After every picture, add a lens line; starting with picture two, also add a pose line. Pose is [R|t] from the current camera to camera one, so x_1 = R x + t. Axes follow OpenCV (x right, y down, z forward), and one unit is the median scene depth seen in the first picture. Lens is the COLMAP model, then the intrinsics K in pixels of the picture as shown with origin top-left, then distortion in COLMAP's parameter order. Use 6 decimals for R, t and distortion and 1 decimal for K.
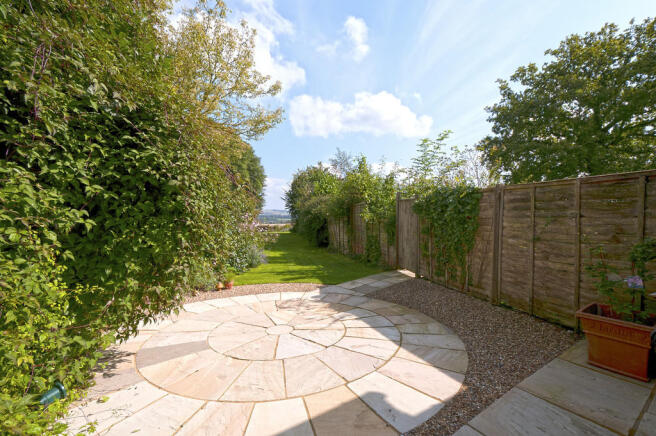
lens RADIAL K [[300.0, 0, 329.0], [0, 300.0, 220.0], [0, 0, 1]] dist [0.001077, -0.000228]
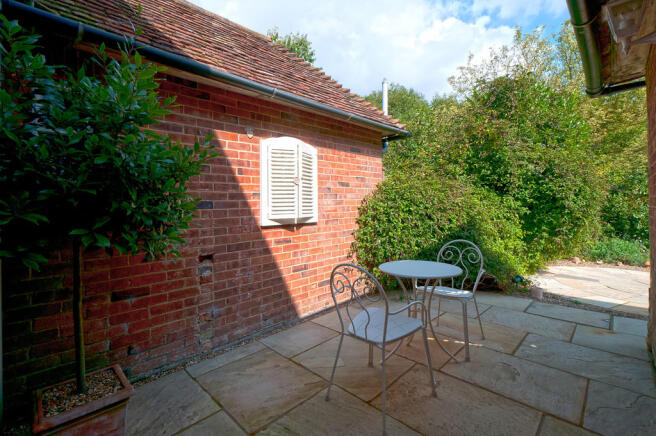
lens RADIAL K [[300.0, 0, 328.9], [0, 300.0, 217.5], [0, 0, 1]] dist [0.001077, -0.000228]
pose [[0.216771, 0.012090, -0.976148, 1.661955], [0.013838, 0.999785, 0.015456, -0.007691], [0.976124, -0.016858, 0.216557, -1.571672]]
